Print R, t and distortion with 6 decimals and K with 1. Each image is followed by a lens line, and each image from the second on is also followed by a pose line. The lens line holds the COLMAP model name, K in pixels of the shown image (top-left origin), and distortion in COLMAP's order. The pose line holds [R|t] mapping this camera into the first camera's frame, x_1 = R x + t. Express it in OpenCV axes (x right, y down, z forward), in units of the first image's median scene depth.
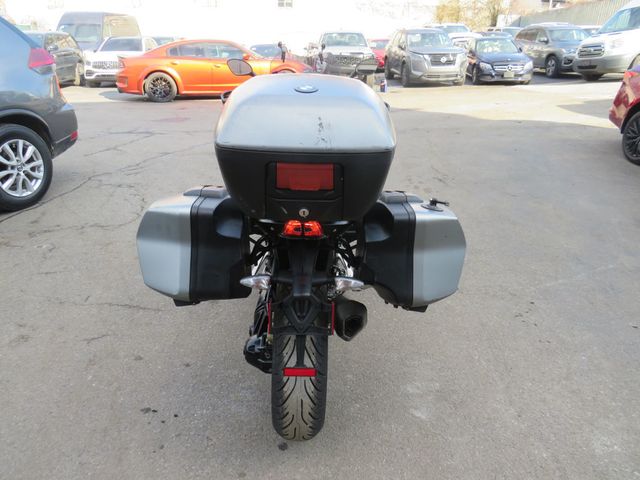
lens RADIAL K [[466.5, 0, 307.4], [0, 466.5, 239.0], [0, 0, 1]] dist [-0.010055, -0.009687]
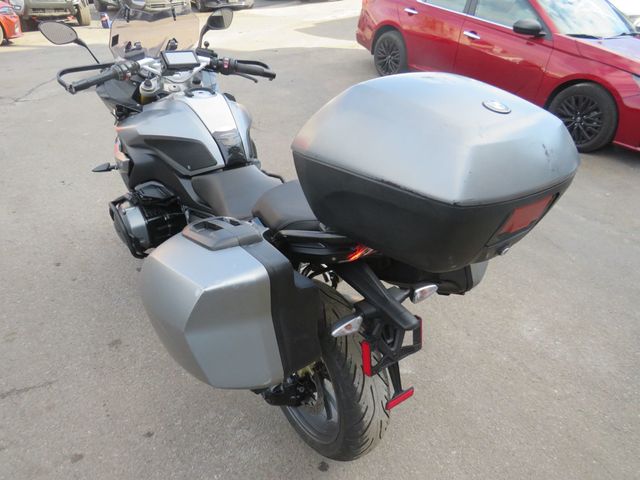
lens RADIAL K [[466.5, 0, 320.1], [0, 466.5, 240.8], [0, 0, 1]] dist [-0.010055, -0.009687]
pose [[0.827927, -0.293652, 0.477813, -0.176337], [0.223333, 0.954128, 0.199404, -0.082104], [-0.514450, -0.058381, 0.855531, 0.111875]]
